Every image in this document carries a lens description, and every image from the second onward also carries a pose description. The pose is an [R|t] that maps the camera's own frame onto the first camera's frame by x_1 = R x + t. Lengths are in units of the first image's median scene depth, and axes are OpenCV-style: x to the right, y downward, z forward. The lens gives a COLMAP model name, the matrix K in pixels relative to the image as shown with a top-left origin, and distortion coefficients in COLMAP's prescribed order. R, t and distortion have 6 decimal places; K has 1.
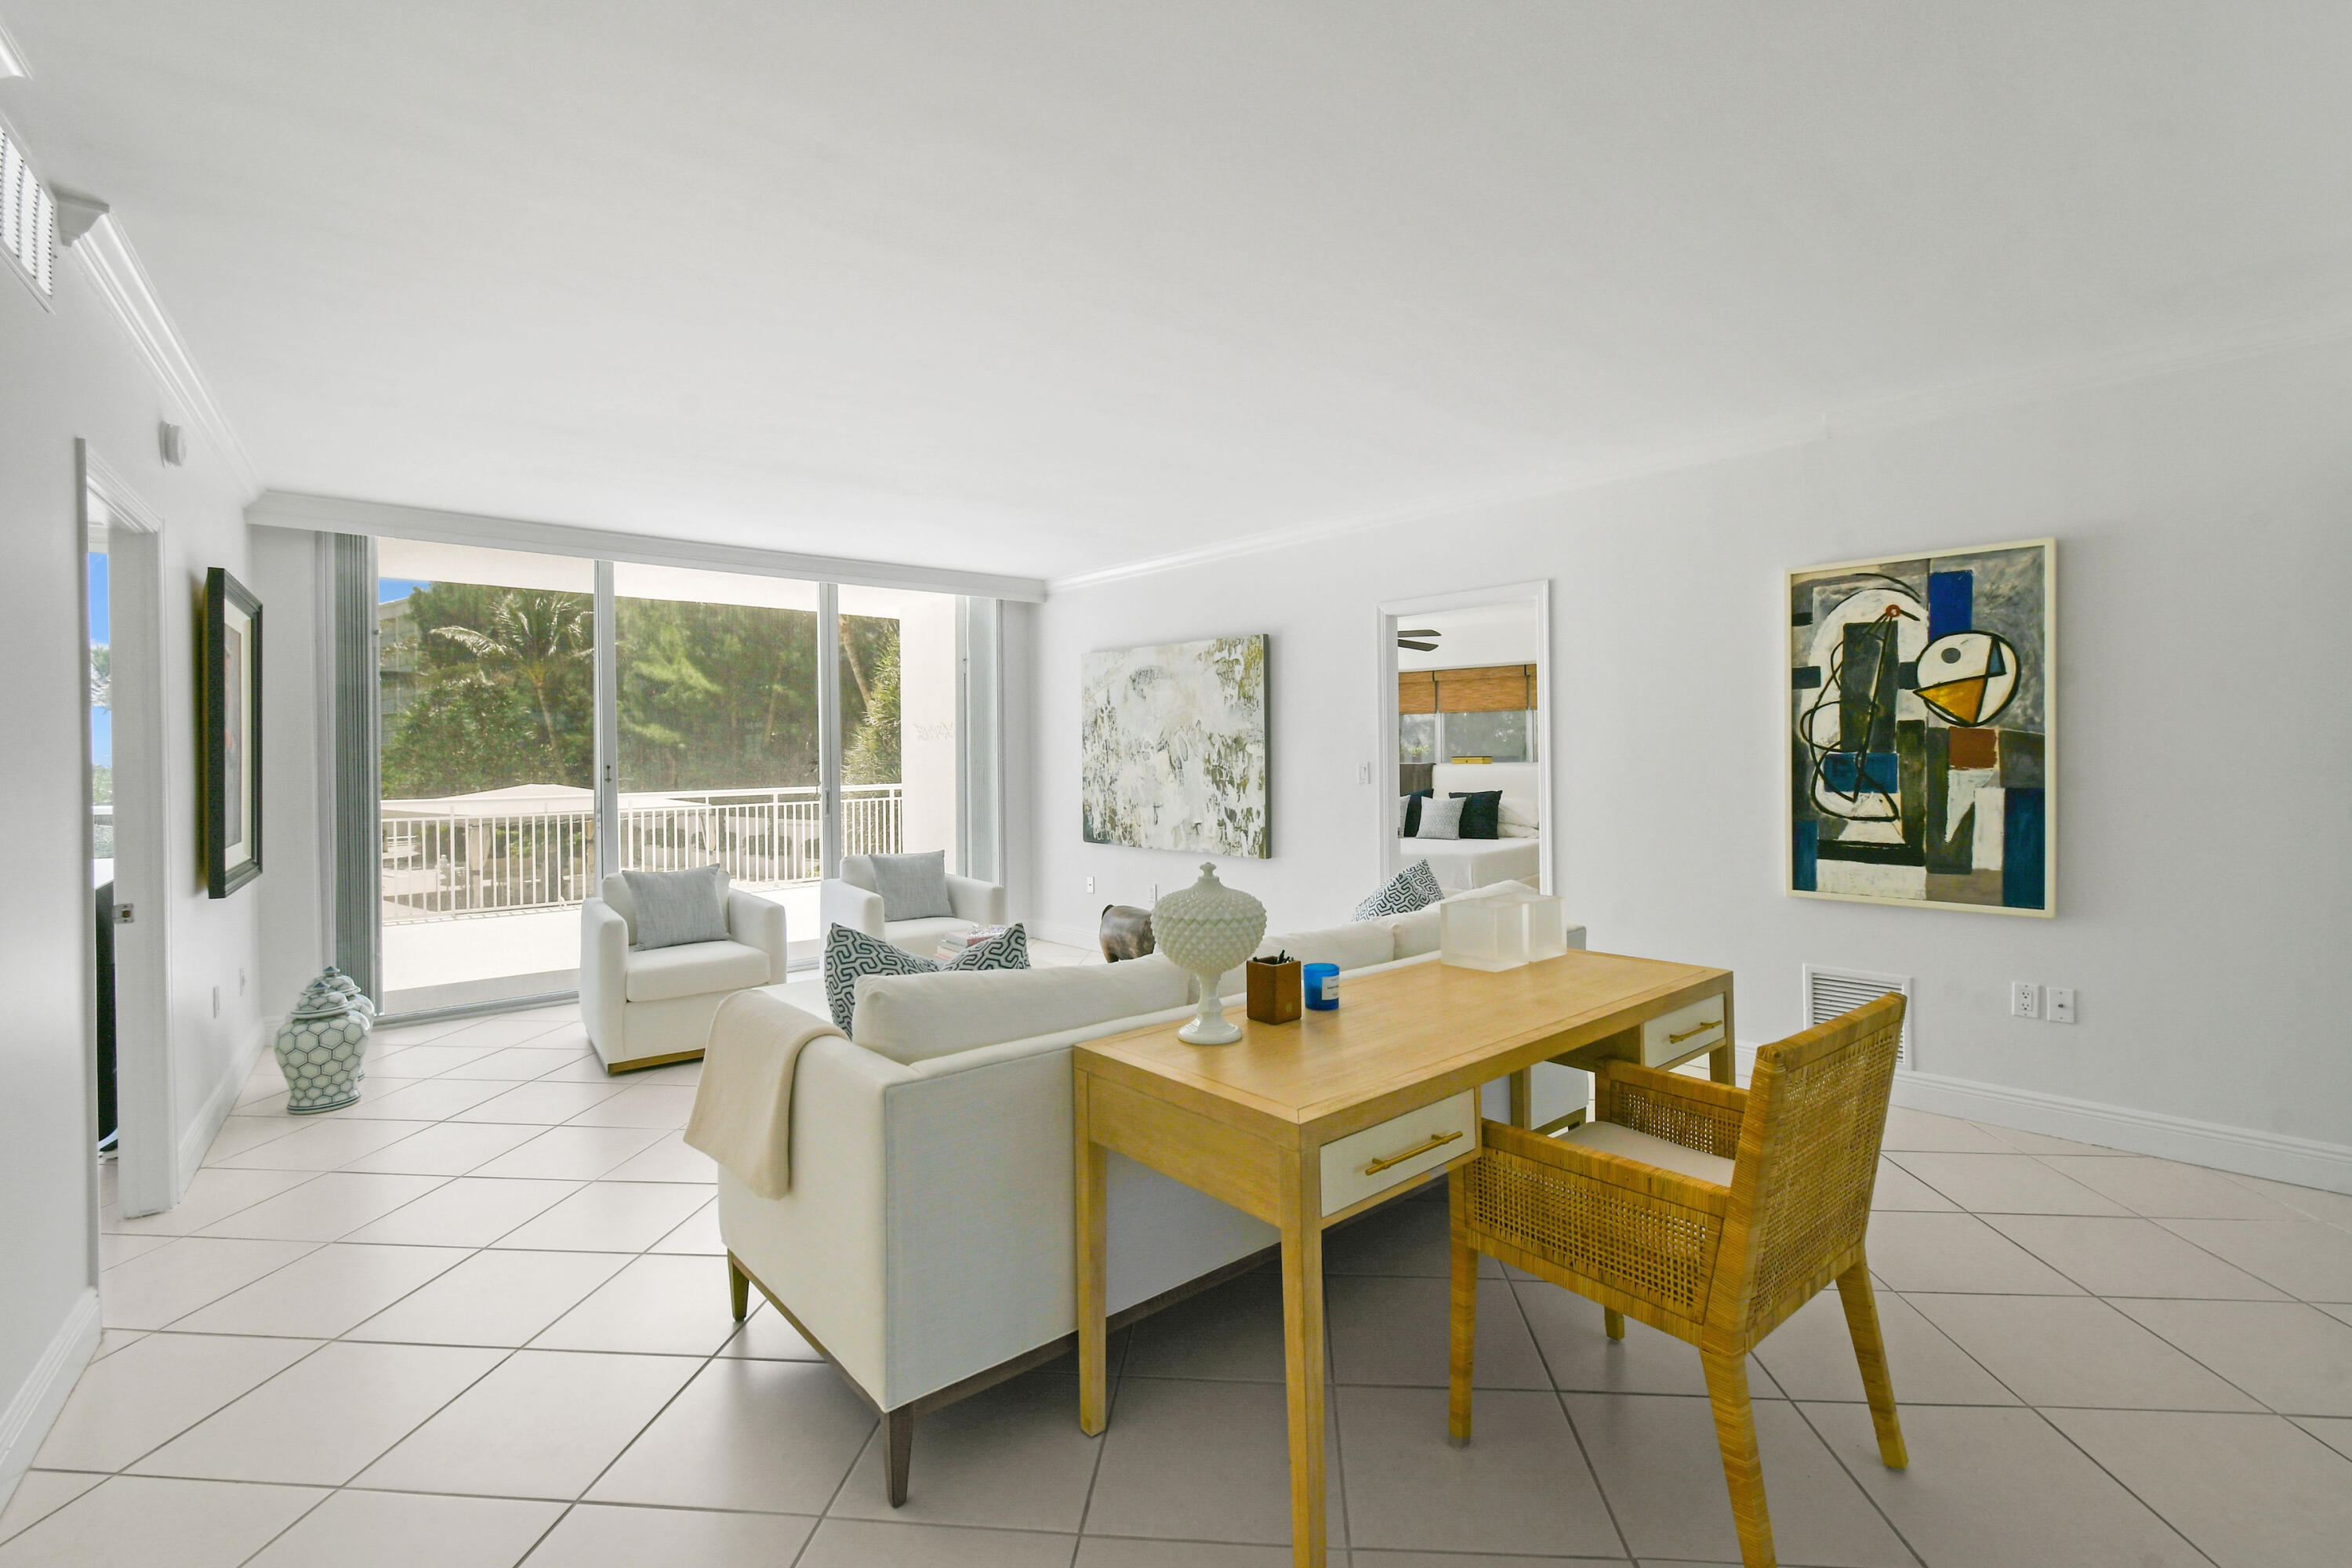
lens RADIAL K [[1004.6, 0, 1182.7], [0, 1004.6, 779.7], [0, 0, 1]] dist [0.001005, 0.000296]
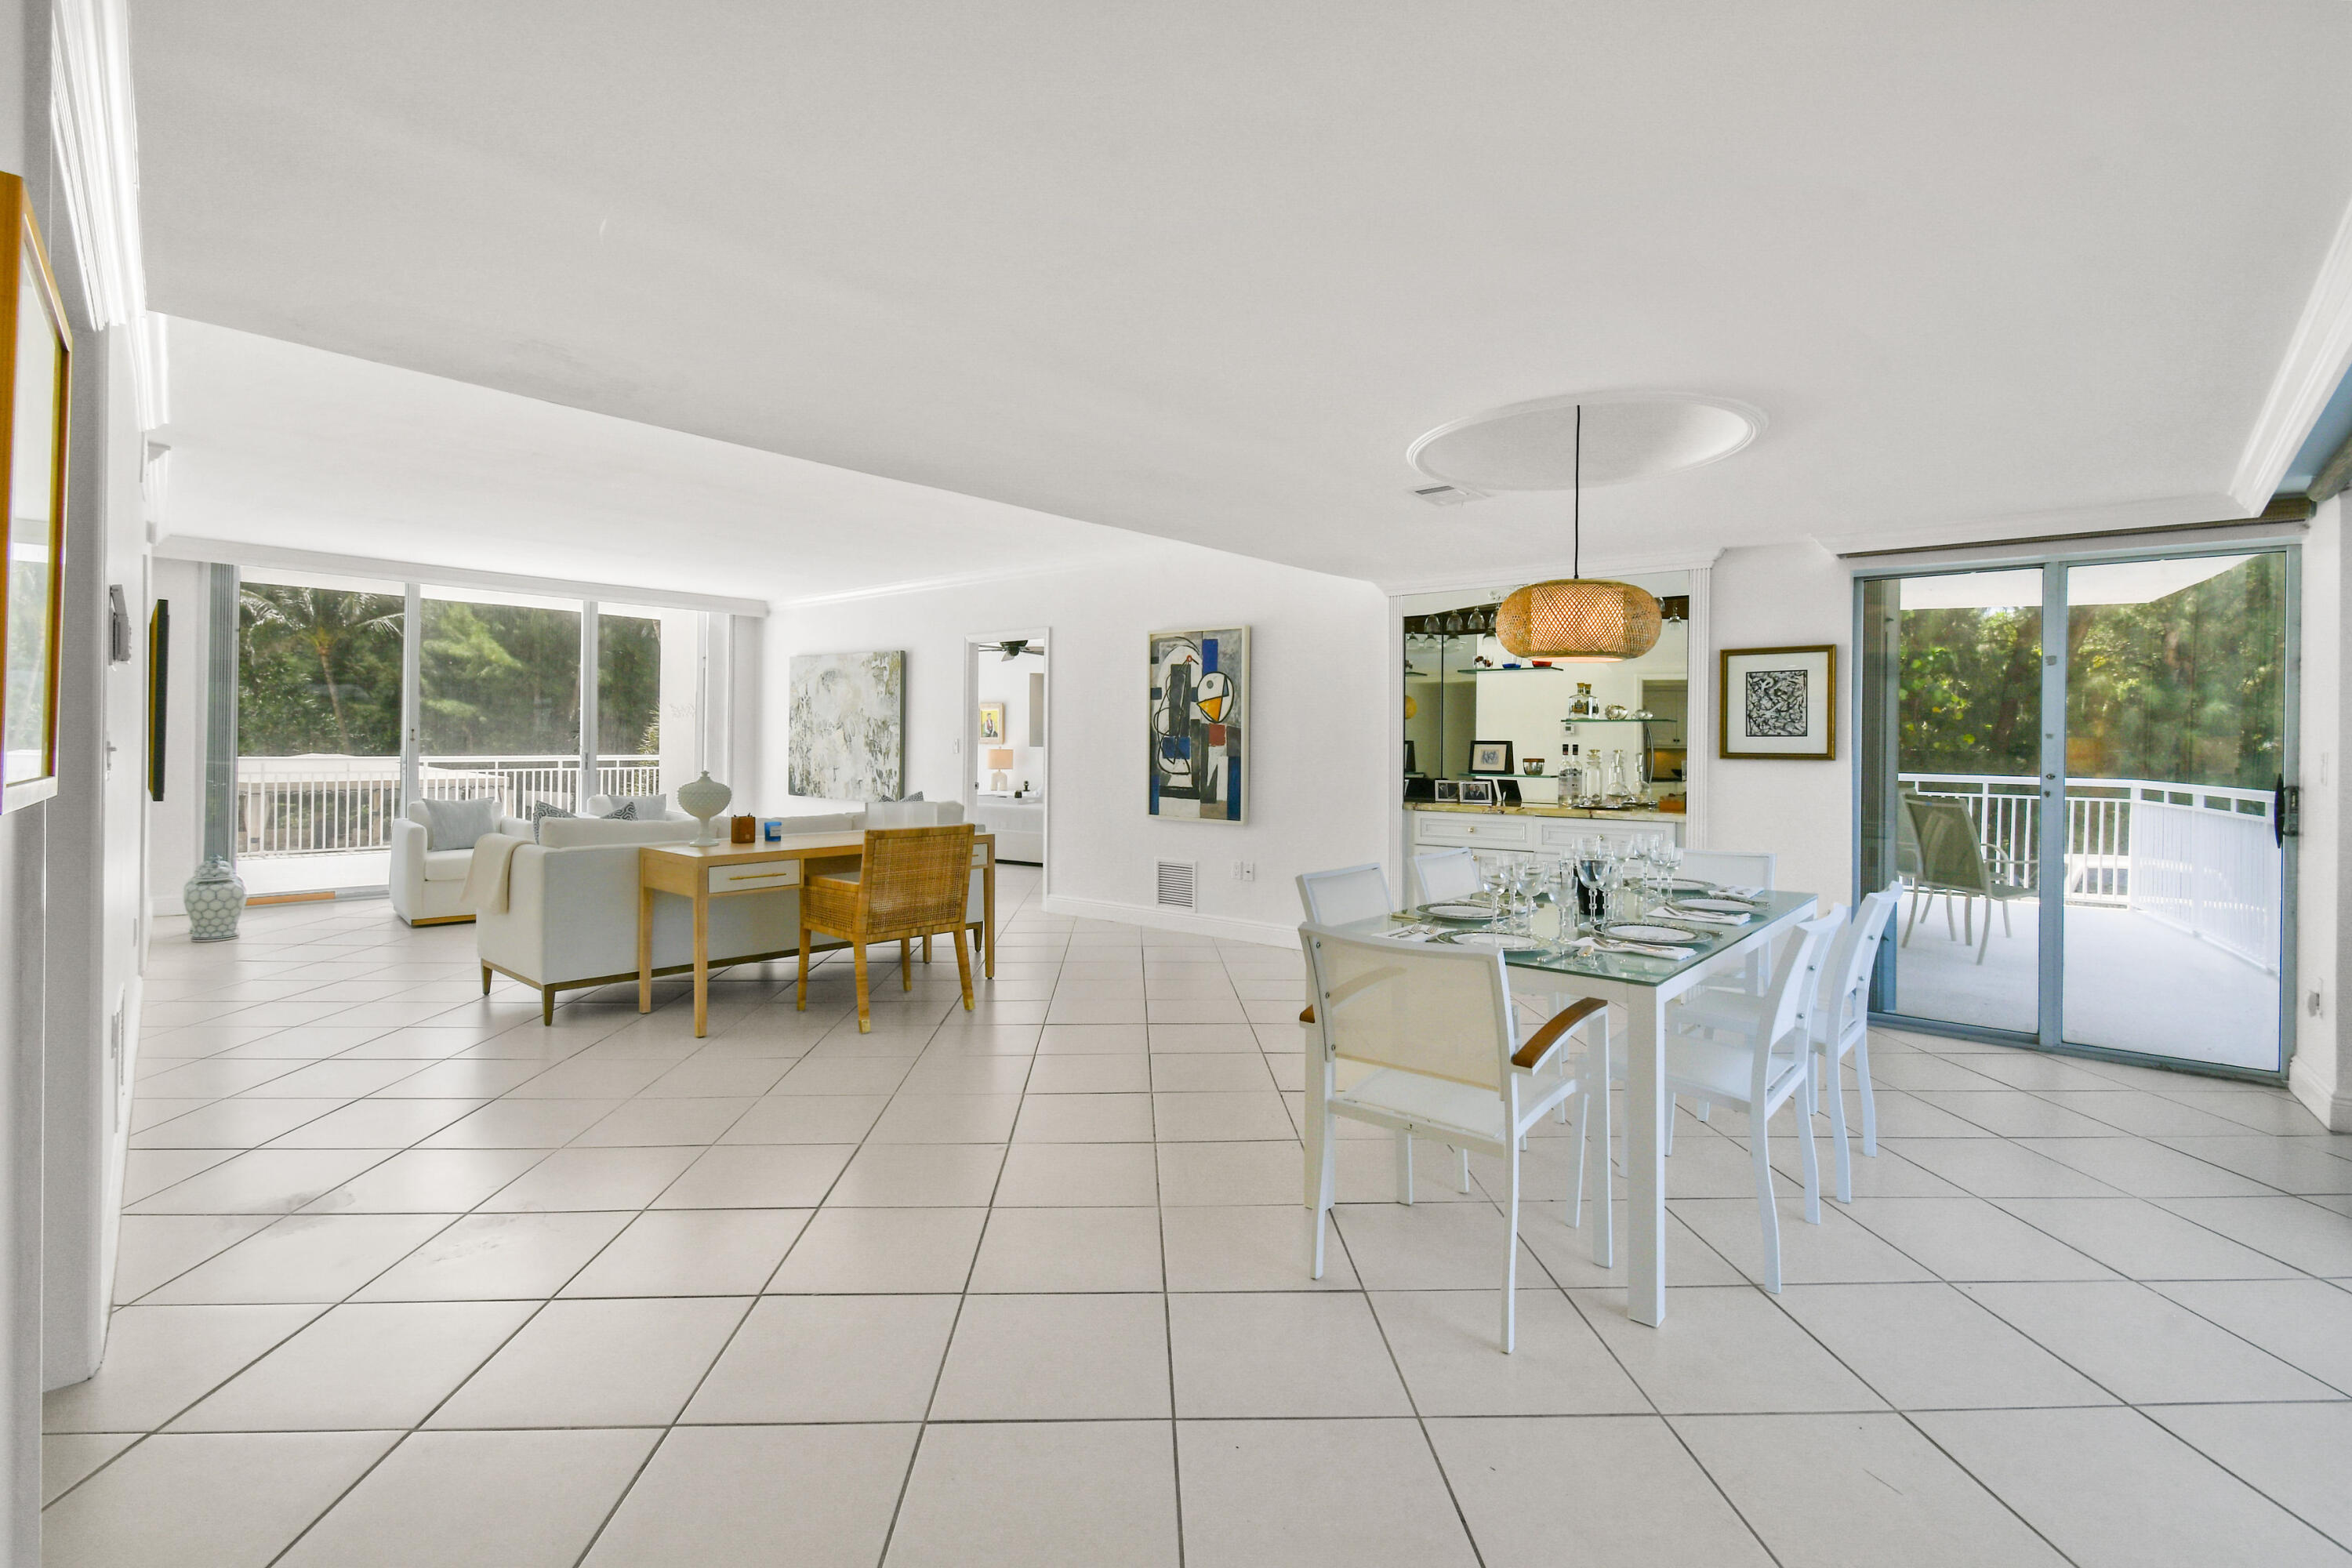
lens RADIAL K [[1031.8, 0, 1176.5], [0, 1031.8, 776.4], [0, 0, 1]] dist [0.003036, -0.000440]
pose [[0.991643, 0.018532, 0.127673, 0.426125], [-0.019427, 0.999795, 0.005771, 0.032403], [-0.127540, -0.008203, 0.991800, -0.798186]]
